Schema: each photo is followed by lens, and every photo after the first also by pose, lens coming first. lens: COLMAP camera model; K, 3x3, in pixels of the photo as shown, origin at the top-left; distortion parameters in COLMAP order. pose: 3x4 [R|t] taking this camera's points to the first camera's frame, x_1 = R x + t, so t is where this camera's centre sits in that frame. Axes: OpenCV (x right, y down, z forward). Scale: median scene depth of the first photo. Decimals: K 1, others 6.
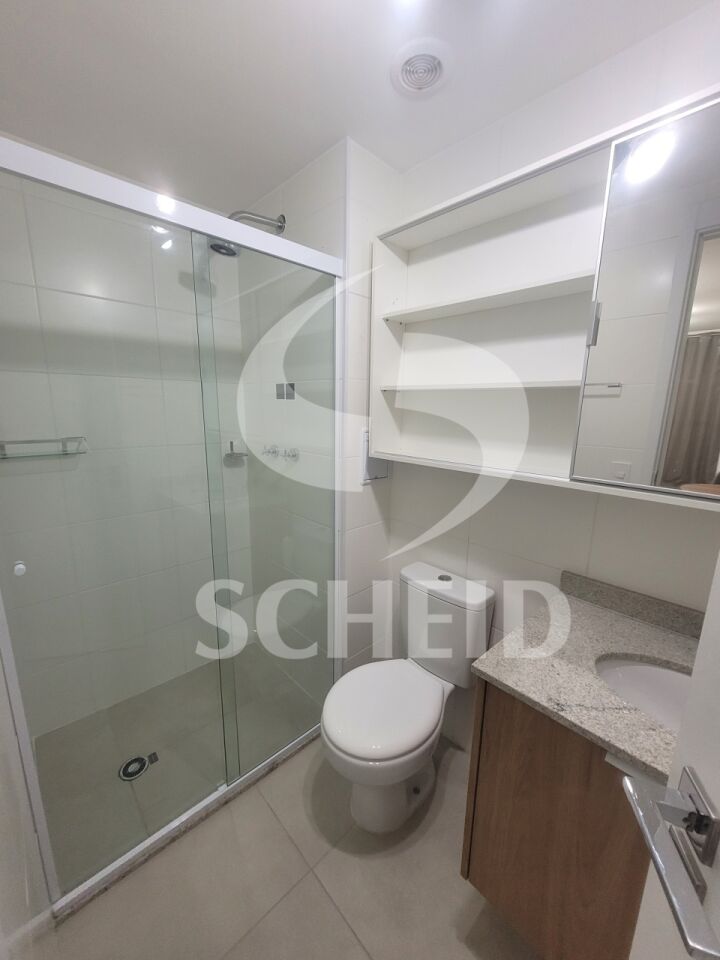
lens RADIAL K [[375.5, 0, 358.5], [0, 375.5, 481.3], [0, 0, 1]] dist [0.000595, -0.001677]
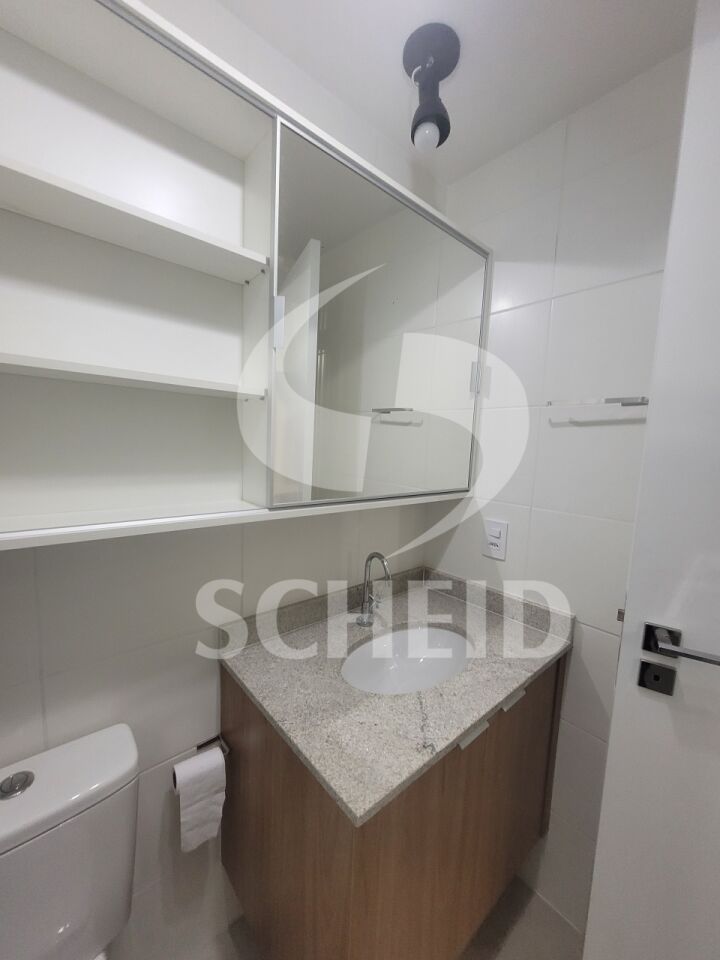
lens RADIAL K [[375.5, 0, 358.1], [0, 375.5, 481.2], [0, 0, 1]] dist [0.000595, -0.001677]
pose [[0.051983, -0.119210, 0.991507, -0.271077], [0.169439, 0.979507, 0.108884, -0.144924], [-0.984169, 0.162340, 0.071117, 0.895480]]
